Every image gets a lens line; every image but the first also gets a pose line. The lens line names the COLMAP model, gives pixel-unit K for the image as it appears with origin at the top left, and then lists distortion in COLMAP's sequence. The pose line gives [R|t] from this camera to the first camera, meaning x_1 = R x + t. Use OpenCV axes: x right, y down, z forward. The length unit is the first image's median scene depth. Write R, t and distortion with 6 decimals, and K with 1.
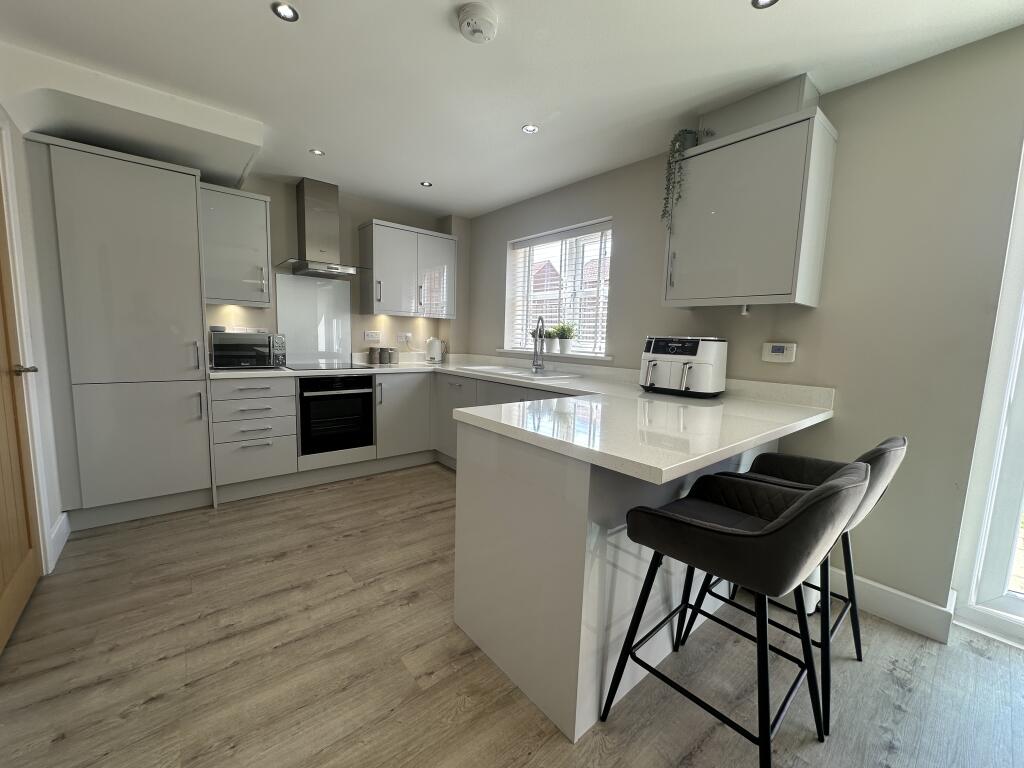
lens RADIAL K [[408.8, 0, 511.3], [0, 408.8, 385.1], [0, 0, 1]] dist [-0.003139, 0.000184]
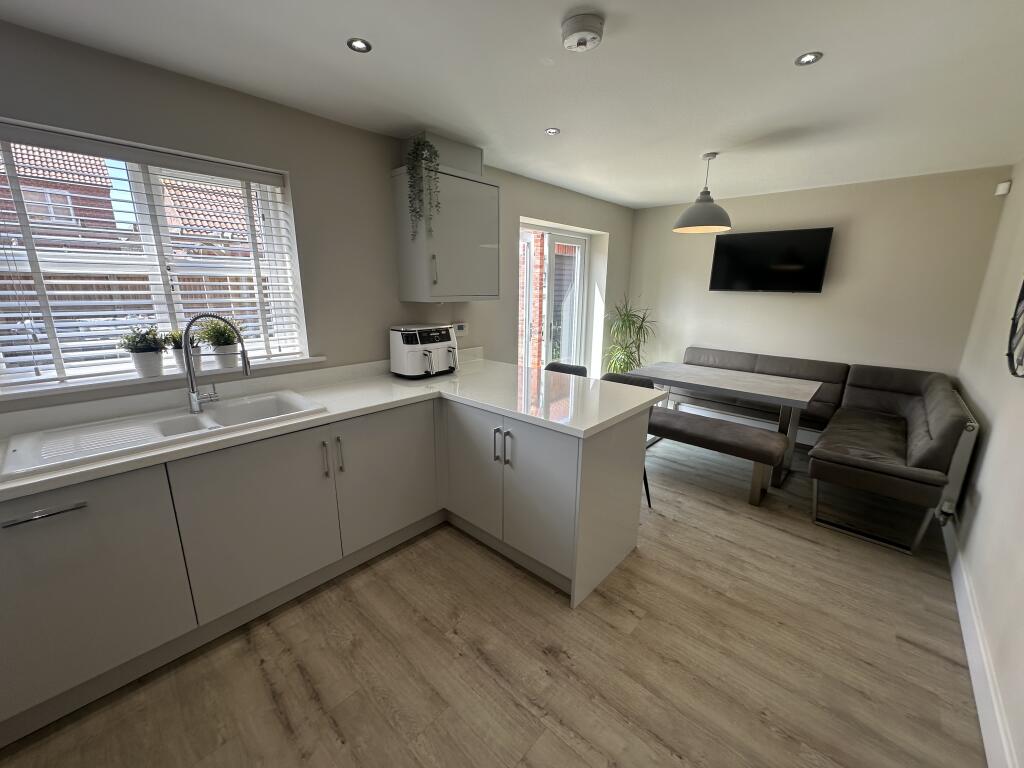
lens RADIAL K [[408.8, 0, 509.8], [0, 408.8, 384.5], [0, 0, 1]] dist [-0.003139, 0.000184]
pose [[-0.134669, -0.266244, 0.954452, -0.970437], [0.099942, 0.954665, 0.280405, -0.329767], [-0.985838, 0.133152, -0.101955, 1.137629]]
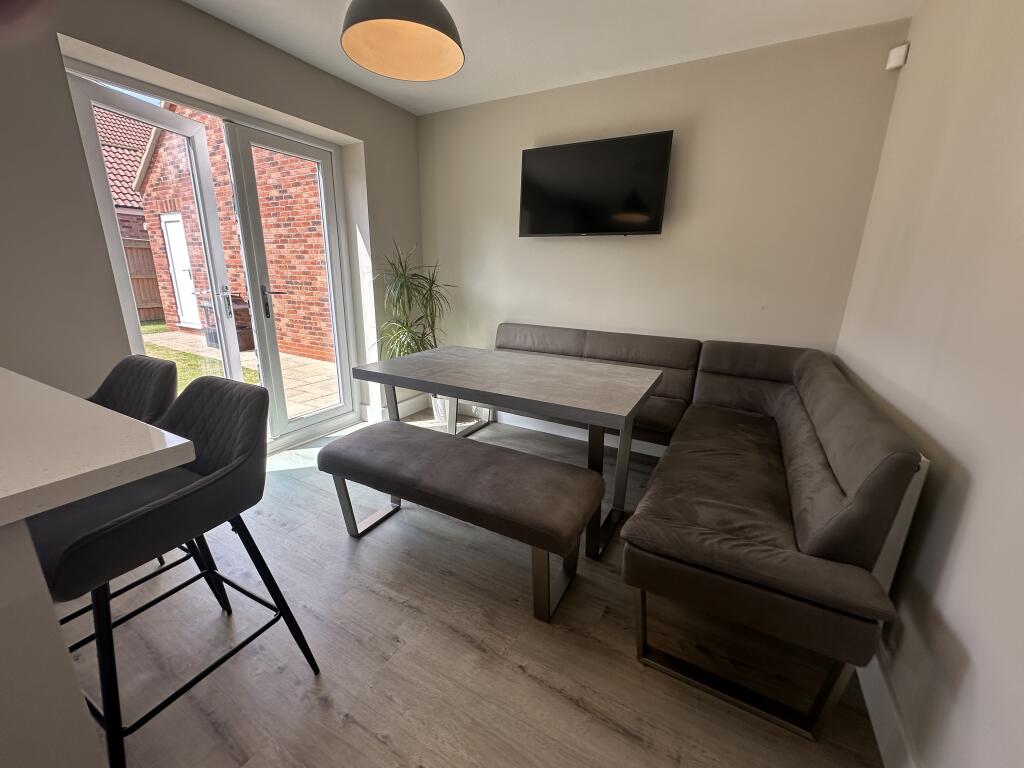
lens RADIAL K [[408.8, 0, 510.1], [0, 408.8, 382.4], [0, 0, 1]] dist [-0.003139, 0.000184]
pose [[-0.364673, -0.279707, 0.888131, -0.280916], [0.076675, 0.941556, 0.328016, -0.064139], [-0.927973, 0.187716, -0.321913, 0.340474]]
